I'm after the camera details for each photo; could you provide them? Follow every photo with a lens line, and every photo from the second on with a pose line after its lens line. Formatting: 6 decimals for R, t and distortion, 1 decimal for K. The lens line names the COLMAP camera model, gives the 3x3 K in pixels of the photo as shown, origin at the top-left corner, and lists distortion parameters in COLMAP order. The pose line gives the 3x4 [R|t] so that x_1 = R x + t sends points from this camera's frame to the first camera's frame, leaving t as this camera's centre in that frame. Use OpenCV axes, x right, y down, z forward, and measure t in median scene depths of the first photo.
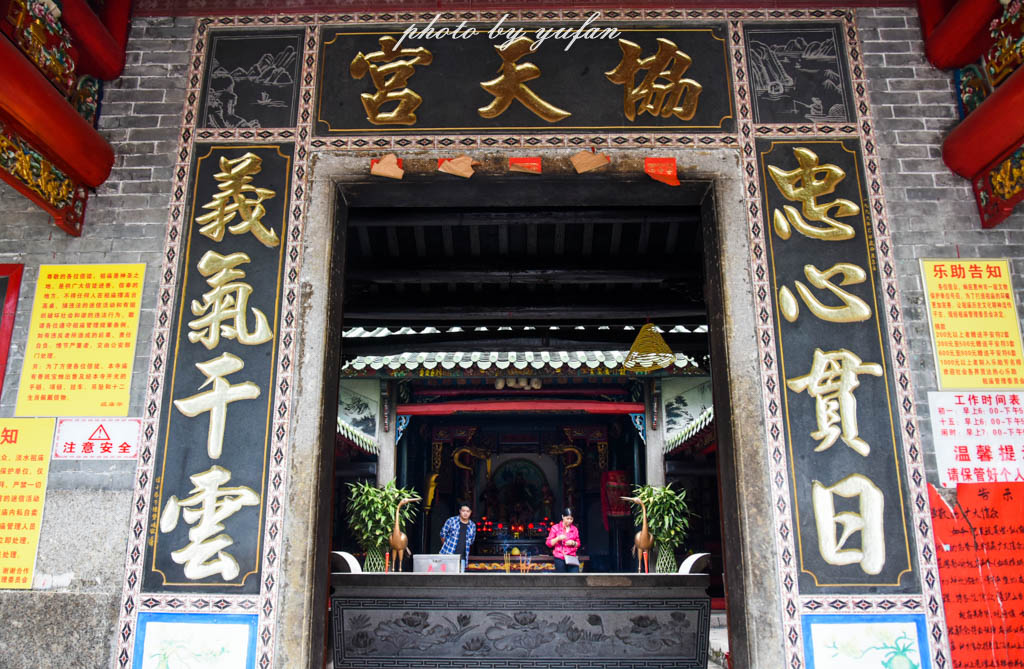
lens RADIAL K [[815.5, 0, 505.7], [0, 815.5, 336.6], [0, 0, 1]] dist [-0.035869, 0.003120]
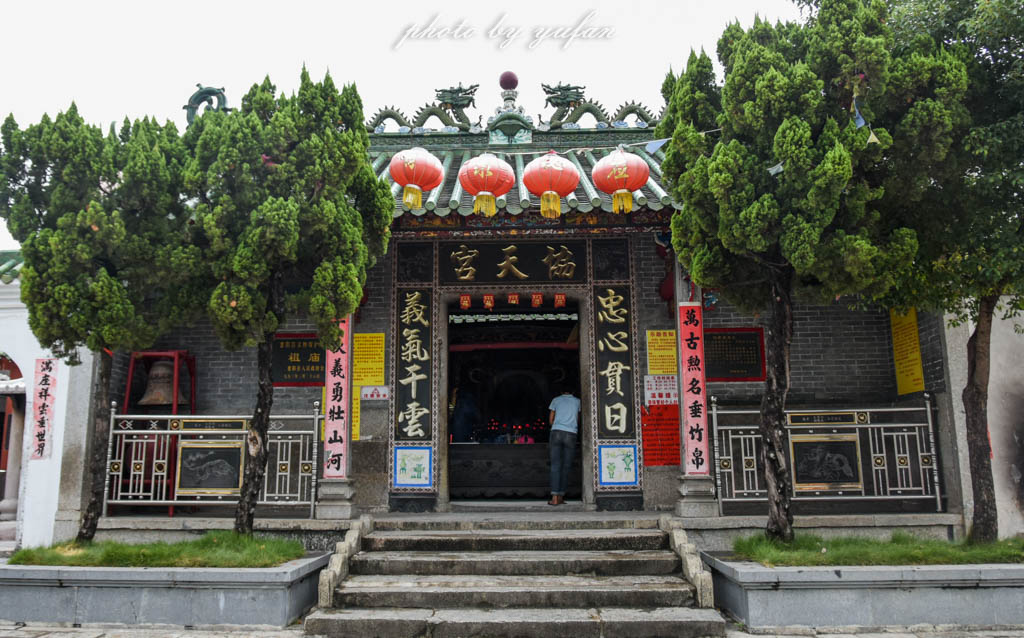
lens RADIAL K [[791.5, 0, 506.4], [0, 791.5, 317.8], [0, 0, 1]] dist [-0.000835, -0.000109]
pose [[0.999957, -0.008803, -0.002768, 0.007279], [0.009016, 0.995934, 0.089639, -0.423091], [0.001967, -0.089660, 0.995971, -1.975283]]
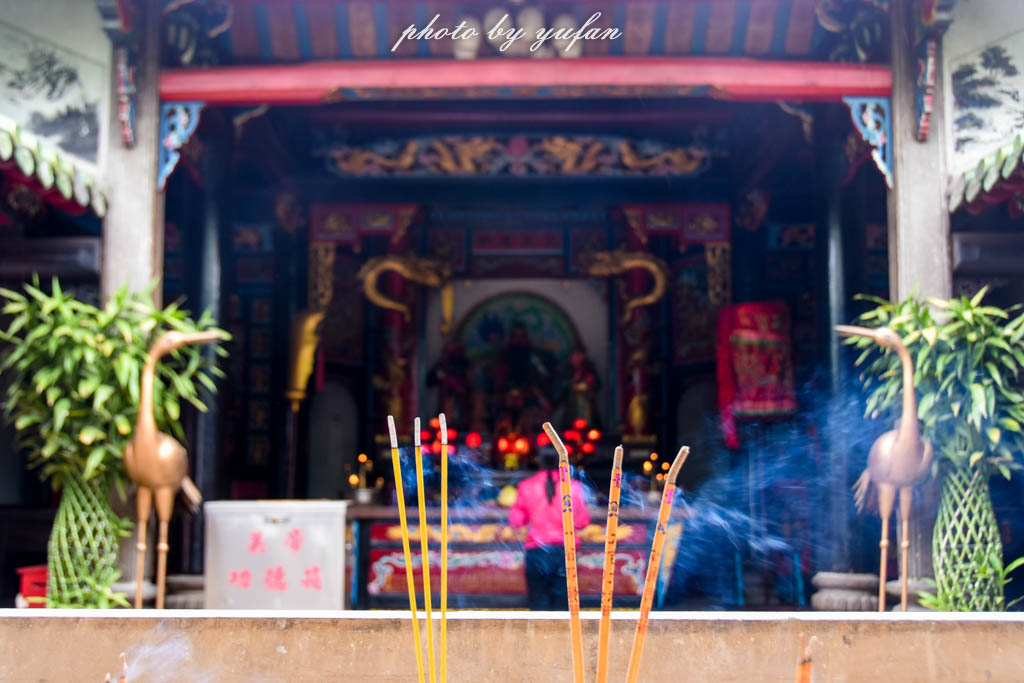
lens RADIAL K [[1269.7, 0, 516.6], [0, 1269.7, 340.8], [0, 0, 1]] dist [0.018300, 0.000000]
pose [[0.999835, 0.001515, 0.018090, 0.005132], [-0.003831, 0.991674, 0.128721, 0.127977], [-0.017744, -0.128769, 0.991516, 0.464130]]
